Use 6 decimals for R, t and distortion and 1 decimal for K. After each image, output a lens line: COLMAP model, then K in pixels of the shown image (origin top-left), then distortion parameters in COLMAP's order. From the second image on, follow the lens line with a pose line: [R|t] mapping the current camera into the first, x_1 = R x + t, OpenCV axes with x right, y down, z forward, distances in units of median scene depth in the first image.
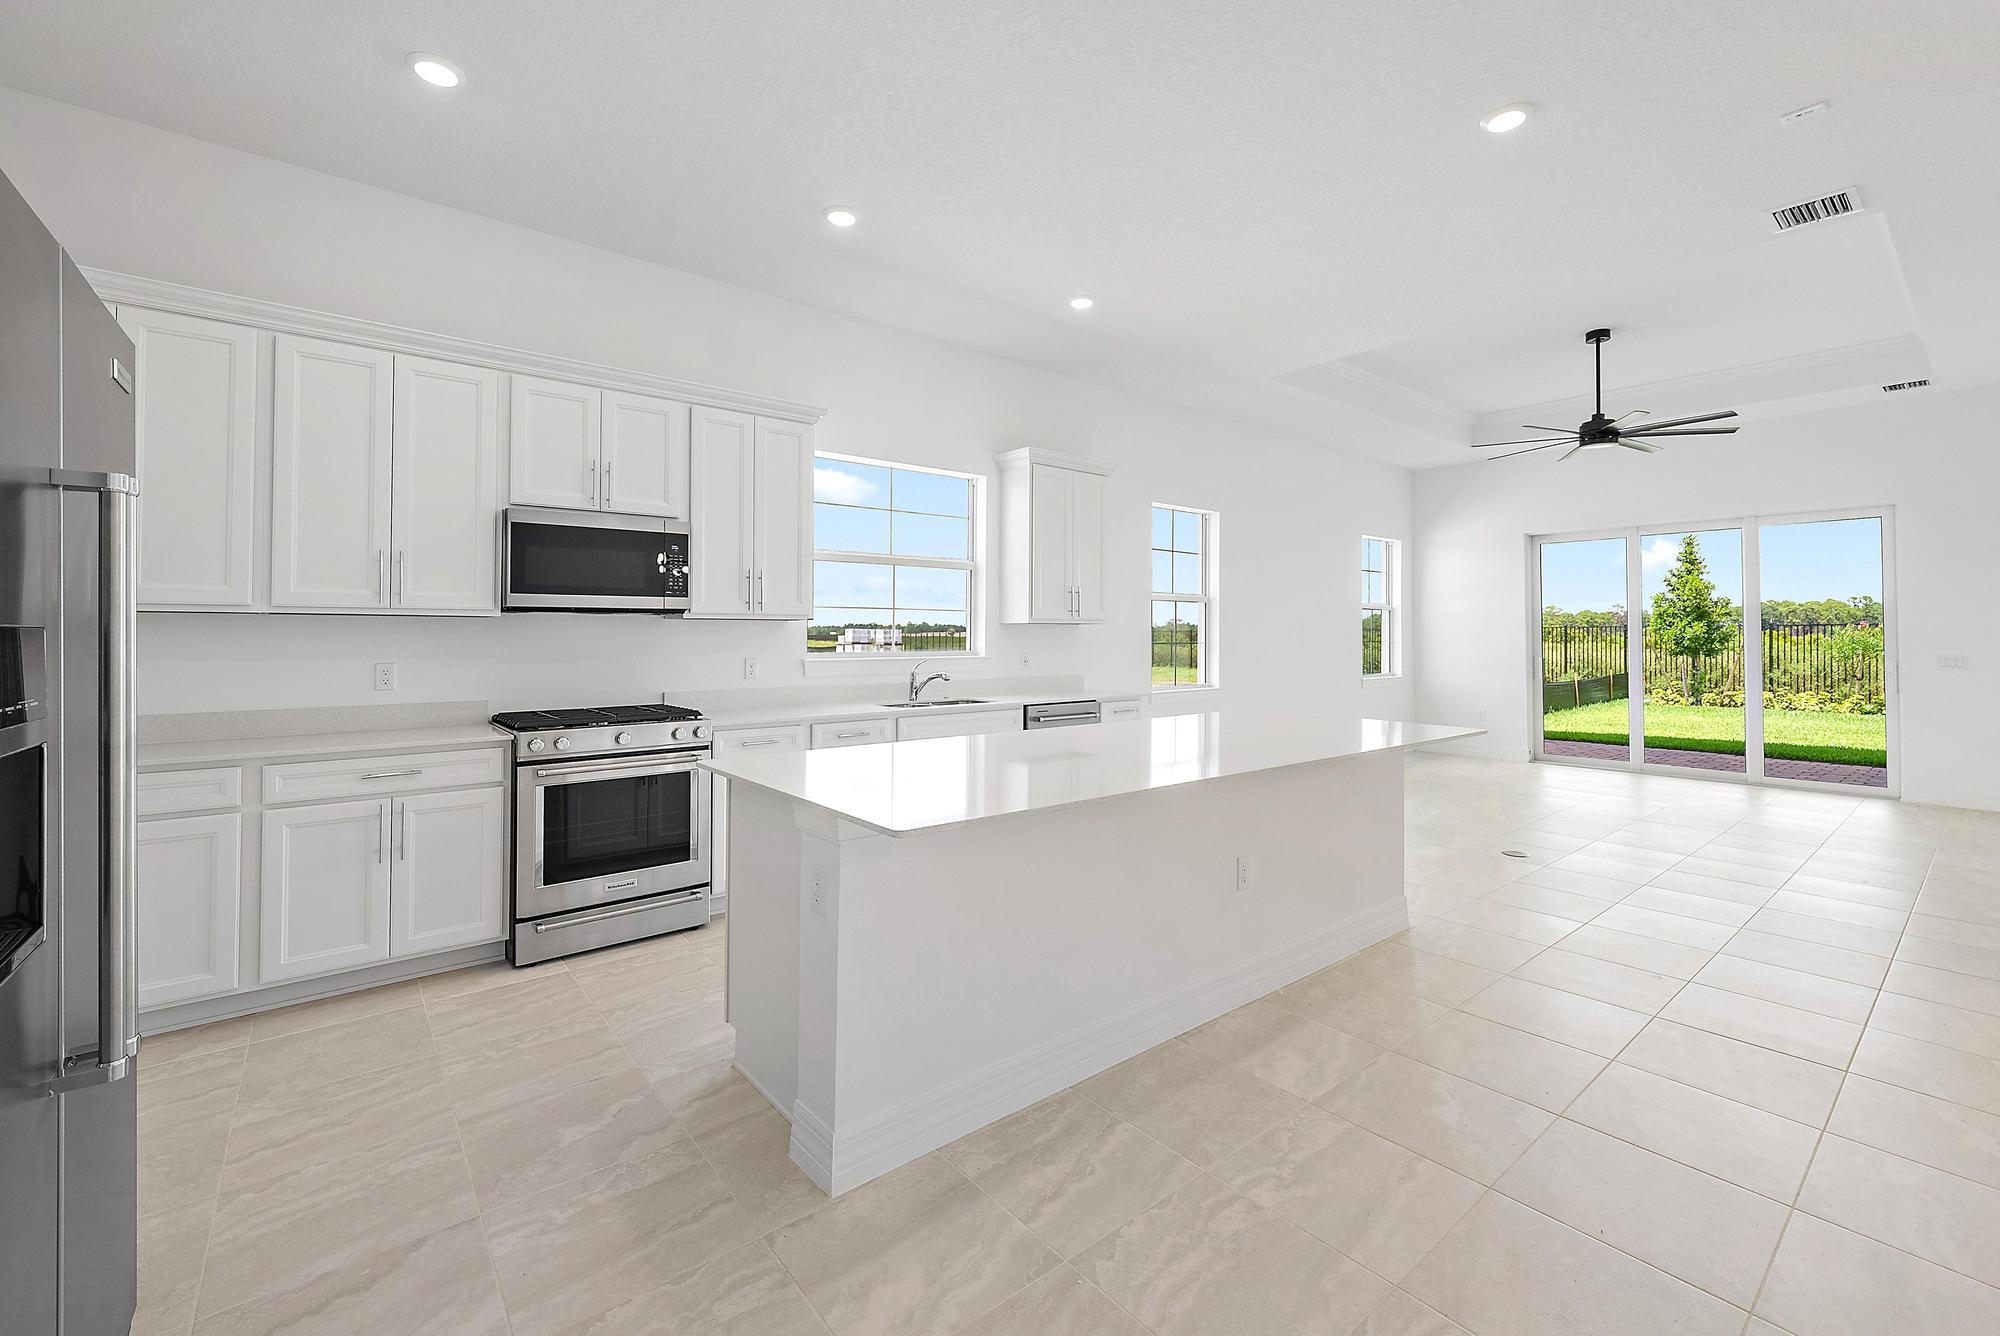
lens RADIAL K [[829.0, 0, 1002.4], [0, 829.0, 624.0], [0, 0, 1]] dist [-0.000977, 0.000110]
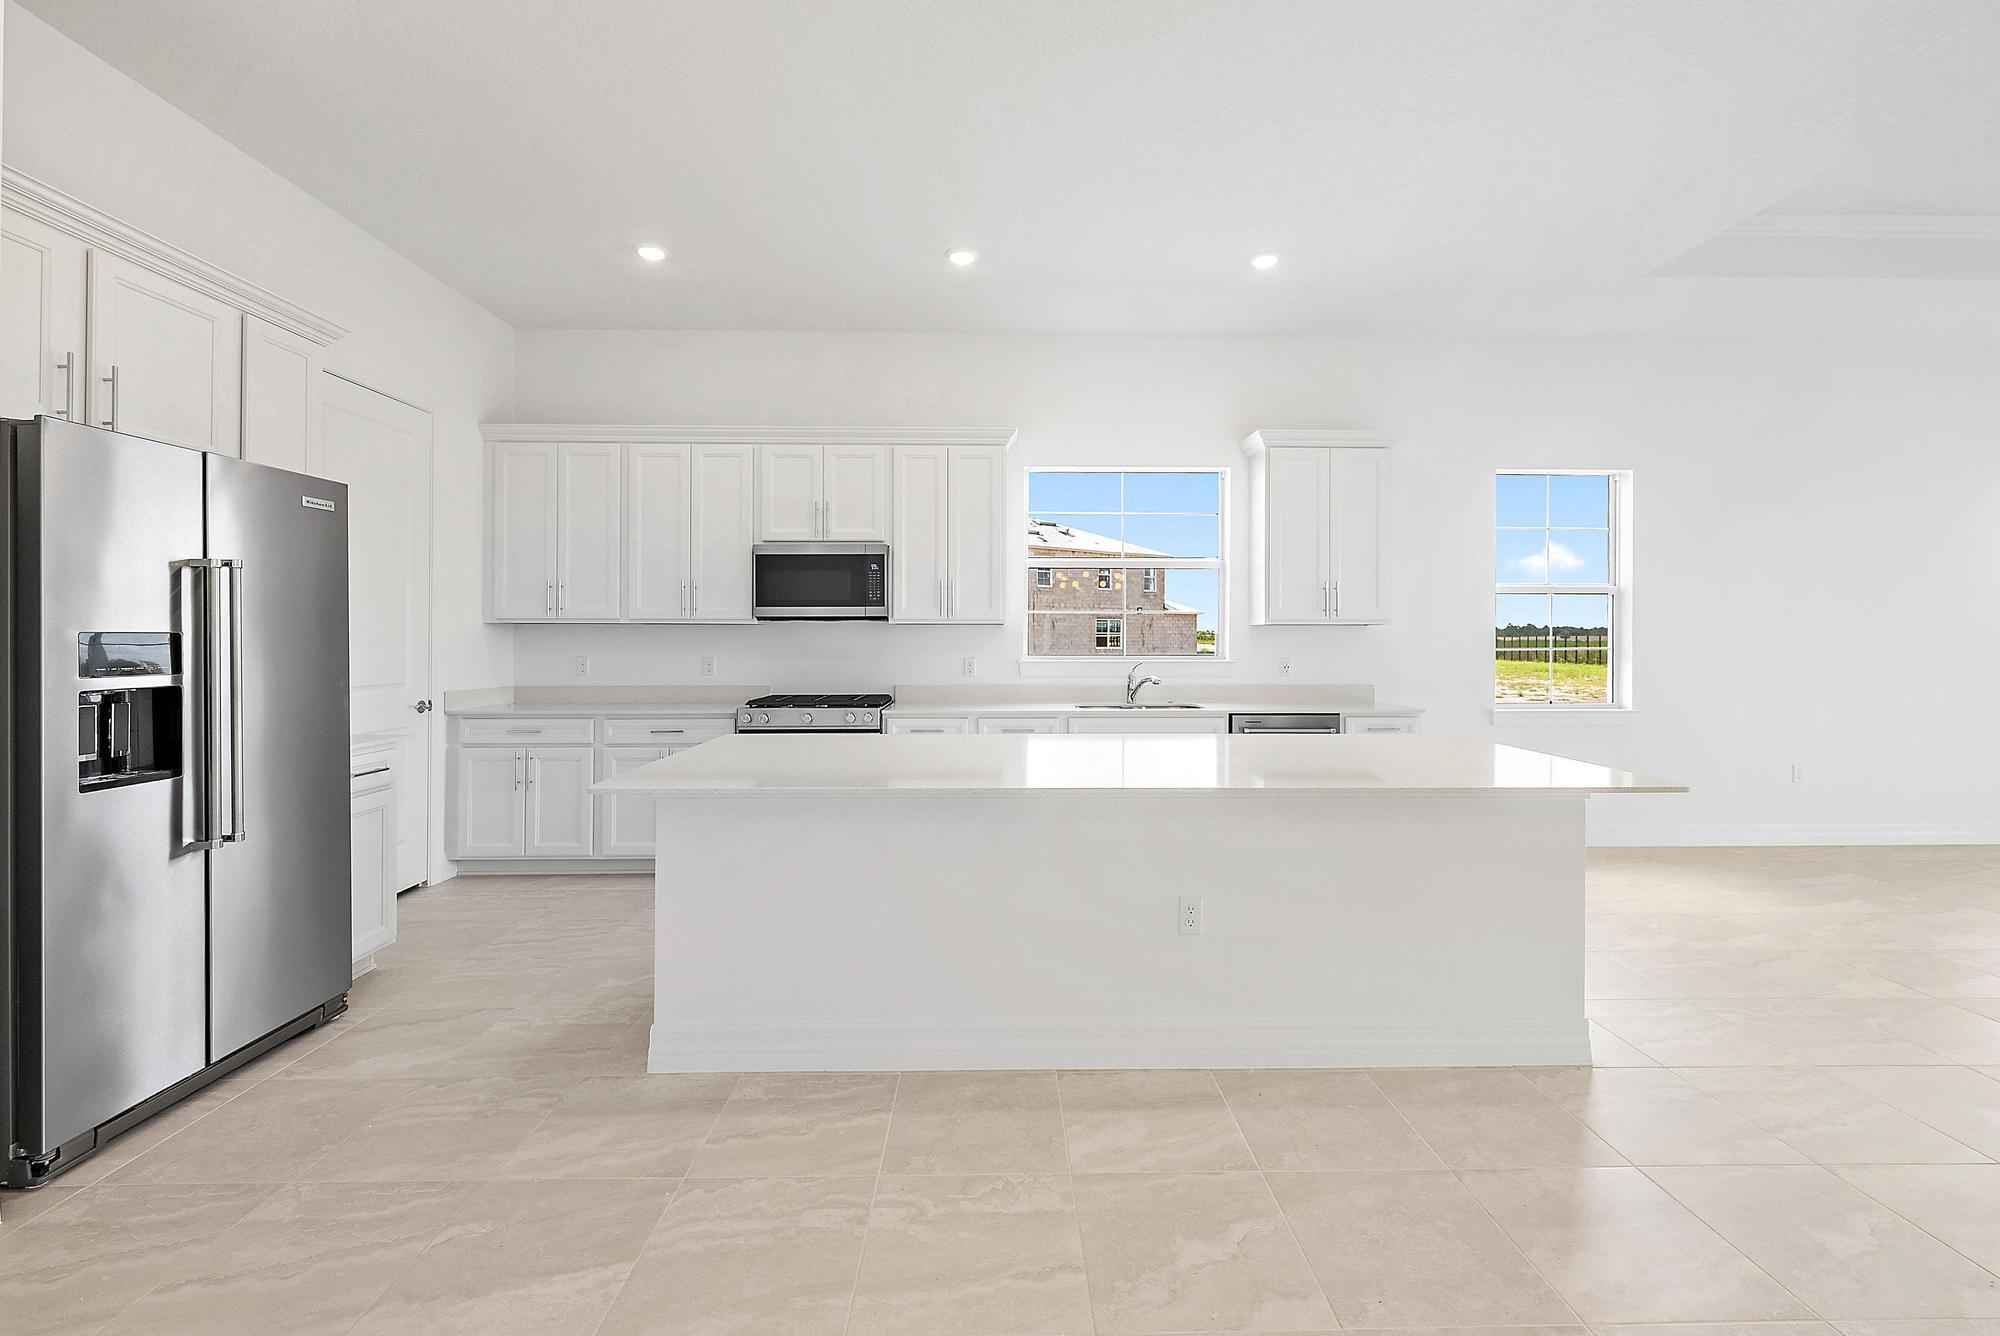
lens RADIAL K [[820.9, 0, 1011.6], [0, 820.9, 635.3], [0, 0, 1]] dist [-0.000806, -0.000071]
pose [[0.790668, -0.002455, -0.612240, 0.501615], [0.008106, 0.999946, 0.006458, 0.004001], [0.612192, -0.010069, 0.790645, 0.168407]]
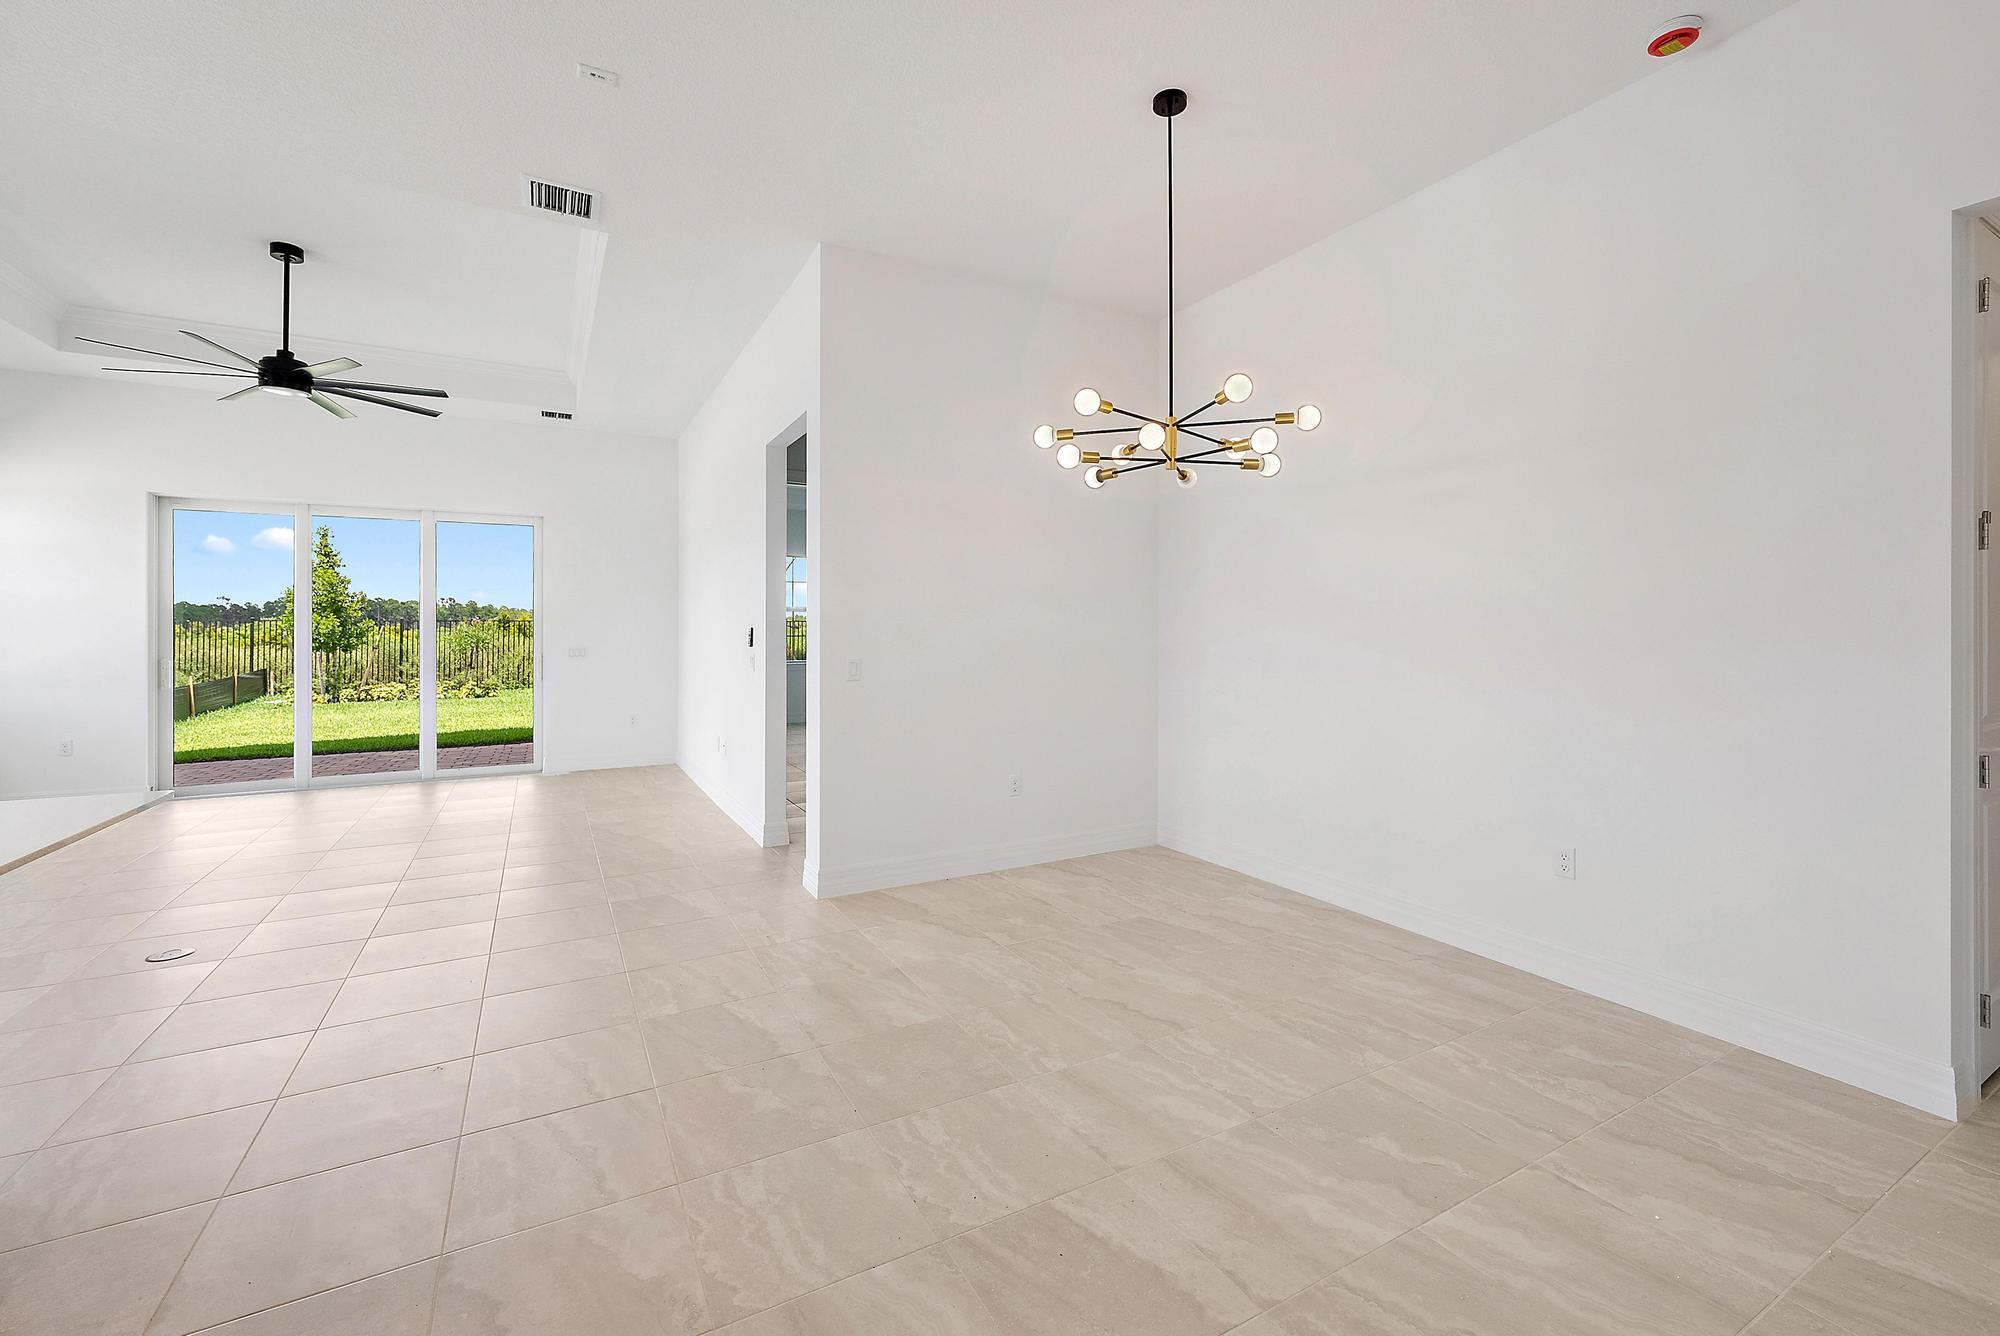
lens RADIAL K [[829.0, 0, 1002.4], [0, 829.0, 624.0], [0, 0, 1]] dist [-0.000977, 0.000110]
pose [[0.175071, 0.006498, 0.984534, 0.093630], [-0.012427, 0.999913, -0.004390, 0.004418], [-0.984477, -0.011466, 0.175137, 0.280684]]
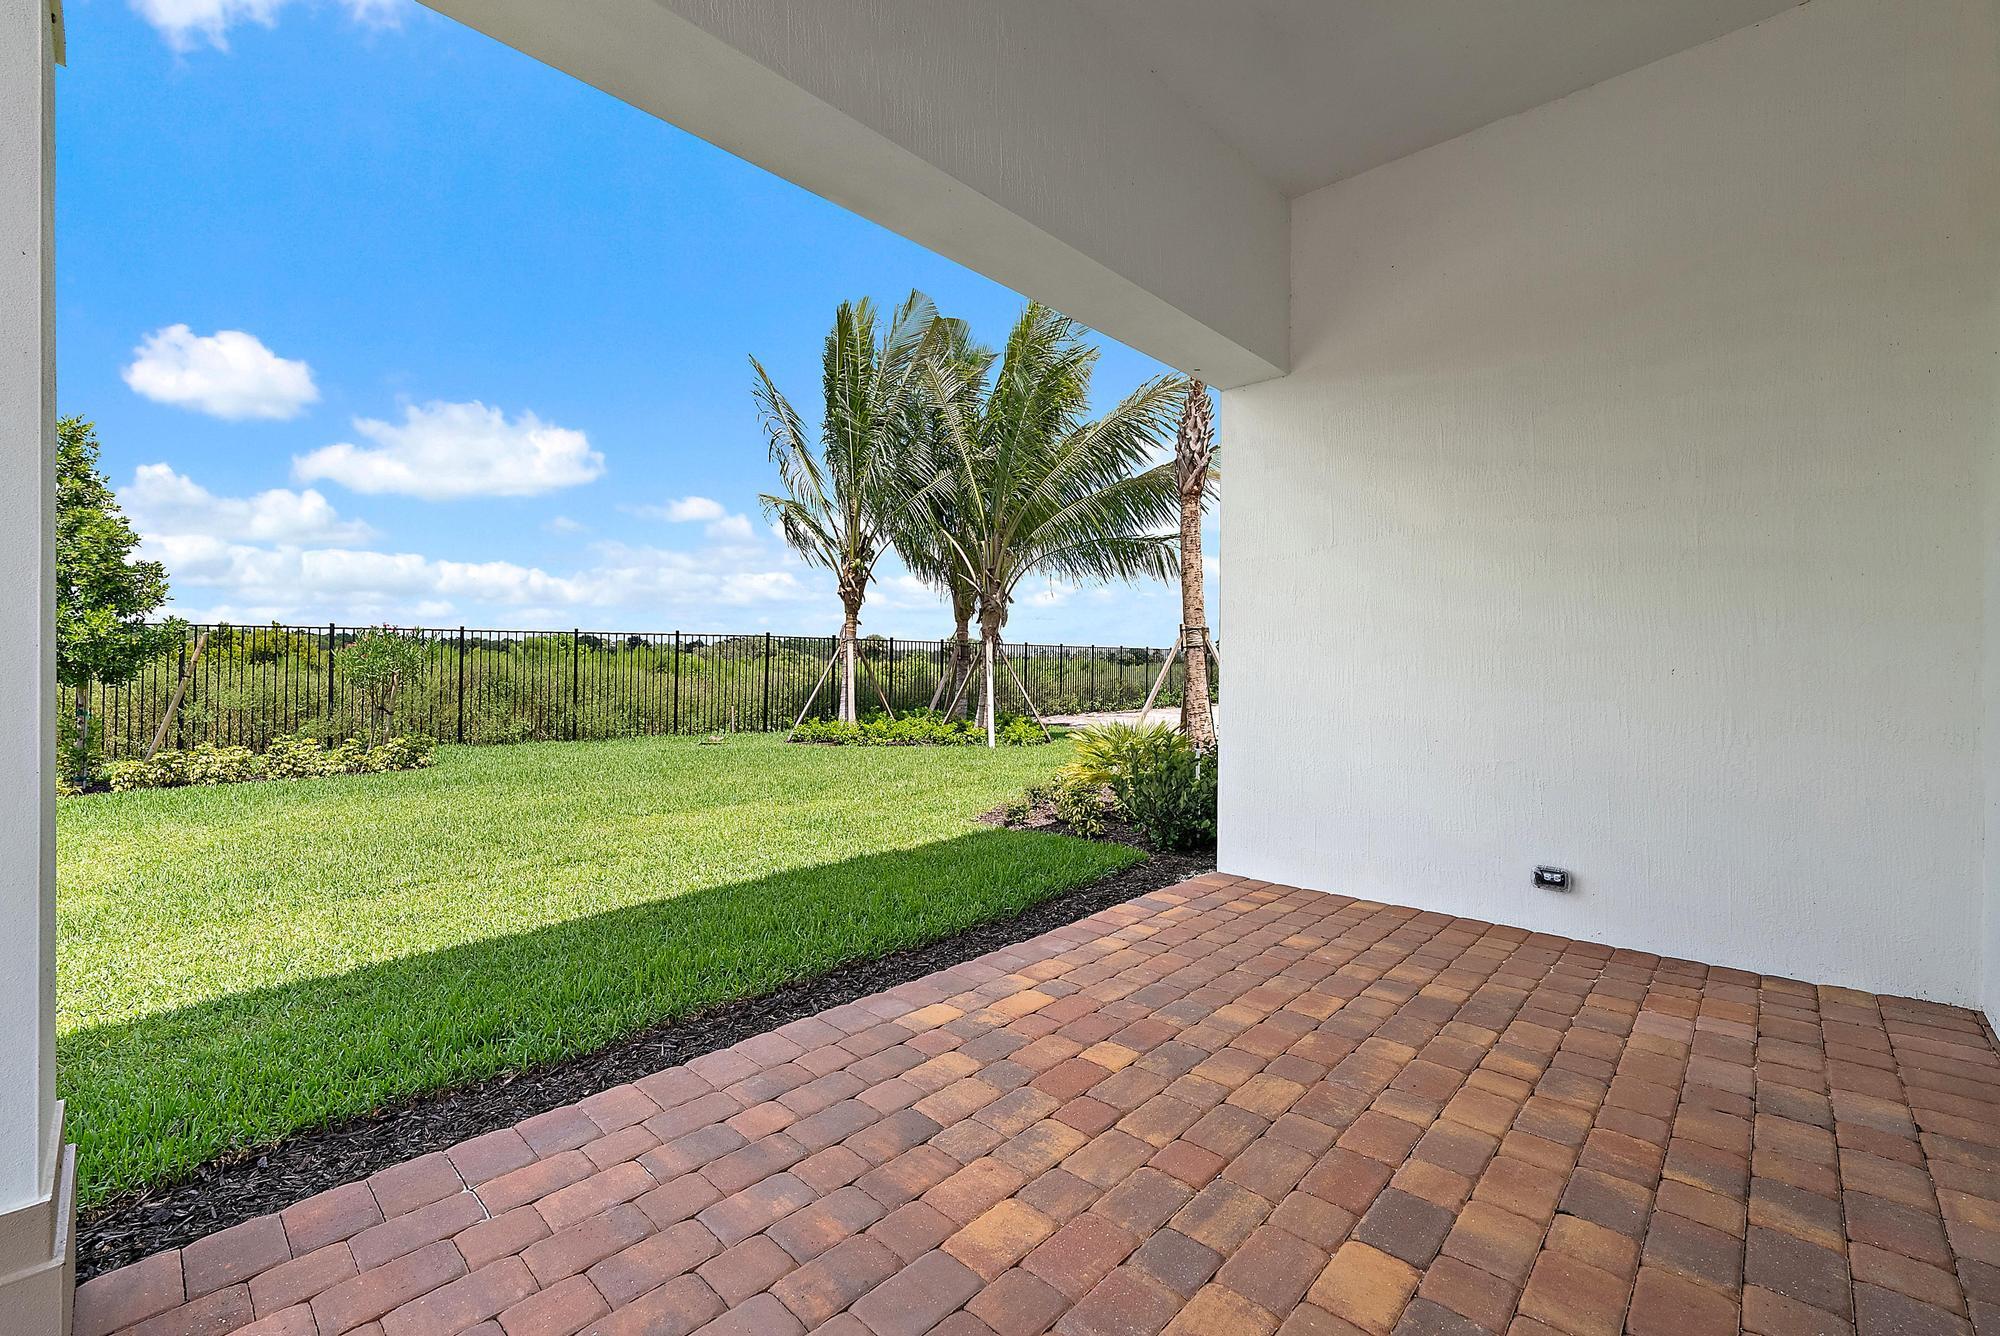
lens RADIAL K [[811.9, 0, 1005.8], [0, 811.9, 664.2], [0, 0, 1]] dist [-0.001013, -0.000004]
pose [[-0.131984, -0.006723, 0.991229, 1.454311], [-0.026392, 0.999646, 0.003266, 0.057963], [-0.990900, -0.025729, -0.132115, 2.497383]]
